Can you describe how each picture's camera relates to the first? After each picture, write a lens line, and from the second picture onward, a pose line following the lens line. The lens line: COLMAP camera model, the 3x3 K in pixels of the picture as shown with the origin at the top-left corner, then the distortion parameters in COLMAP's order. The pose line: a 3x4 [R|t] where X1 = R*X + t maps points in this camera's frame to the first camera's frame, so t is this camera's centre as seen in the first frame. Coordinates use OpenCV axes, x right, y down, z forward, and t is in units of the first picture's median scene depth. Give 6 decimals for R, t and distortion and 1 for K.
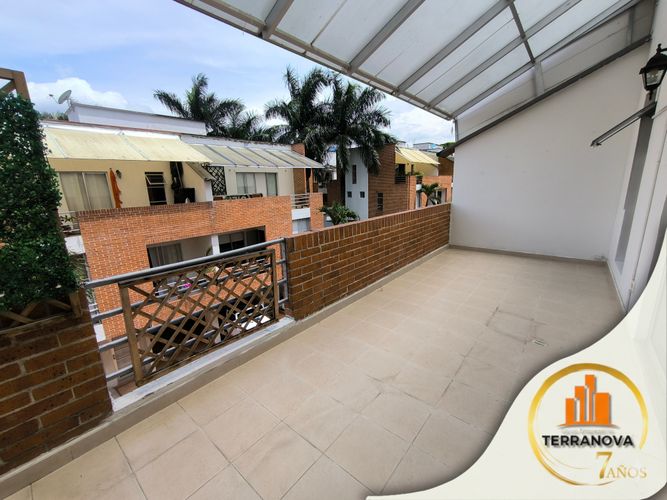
lens RADIAL K [[285.2, 0, 333.5], [0, 285.2, 250.0], [0, 0, 1]] dist [-0.001893, 0.001294]
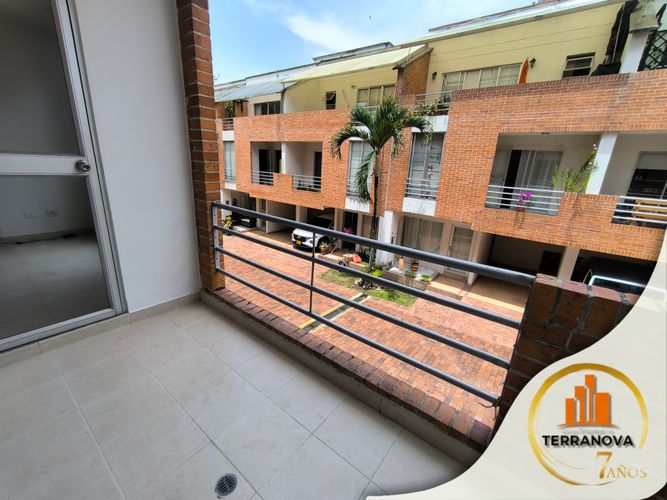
lens RADIAL K [[283.4, 0, 333.5], [0, 283.4, 250.0], [0, 0, 1]] dist [0.001774, -0.000111]
pose [[0.021880, 0.315452, -0.948689, 0.277588], [-0.283982, 0.911791, 0.296633, 0.193686], [0.958580, 0.262921, 0.109532, 0.489682]]
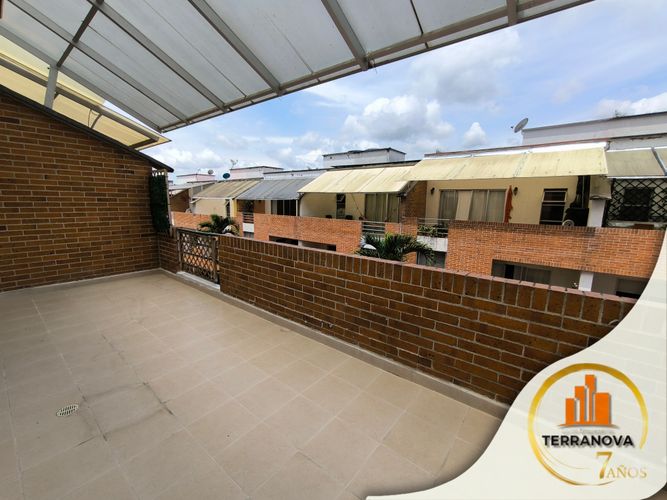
lens RADIAL K [[285.2, 0, 333.5], [0, 285.2, 250.0], [0, 0, 1]] dist [-0.001893, 0.001294]
pose [[0.013143, 0.197222, -0.980271, 0.328592], [-0.248402, 0.950267, 0.187855, -0.096932], [0.968568, 0.241032, 0.061479, 0.361035]]
